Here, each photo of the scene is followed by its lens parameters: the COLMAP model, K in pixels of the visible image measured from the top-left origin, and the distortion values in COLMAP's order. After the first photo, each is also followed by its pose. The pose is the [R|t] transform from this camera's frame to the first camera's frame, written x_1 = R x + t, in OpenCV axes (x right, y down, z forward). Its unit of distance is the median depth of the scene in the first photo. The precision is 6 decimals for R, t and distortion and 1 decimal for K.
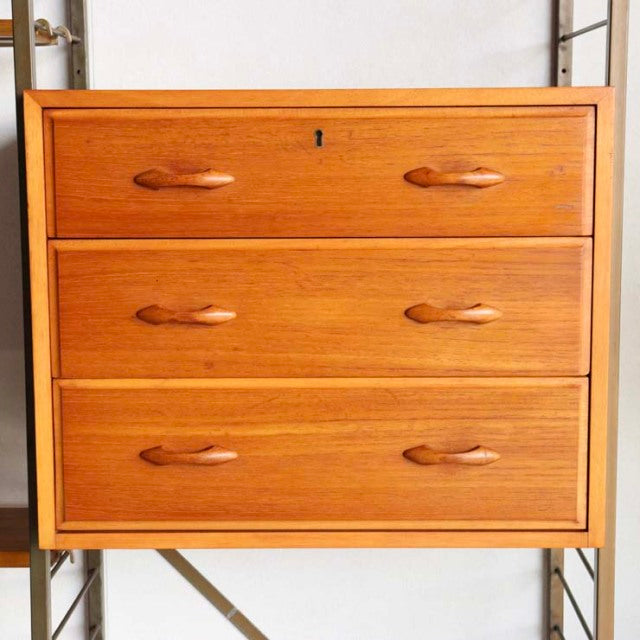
lens RADIAL K [[1452.8, 0, 320.0], [0, 1452.8, 320.0], [0, 0, 1]] dist [0.084777, 0.422444]
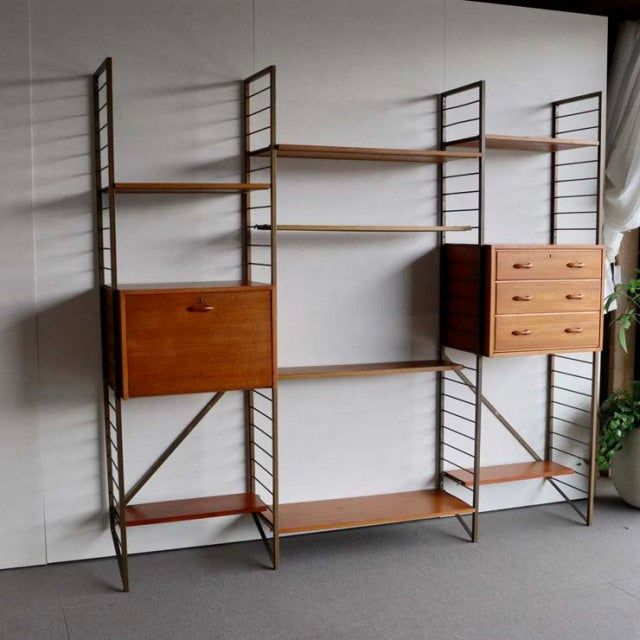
lens RADIAL K [[933.1, 0, 320.0], [0, 933.1, 320.0], [0, 0, 1]] dist [-0.161250, 0.072992]
pose [[0.940105, -0.030388, 0.339528, -1.564317], [0.048038, 0.997889, -0.043698, 0.148789], [-0.337483, 0.057390, 0.939580, -1.315031]]
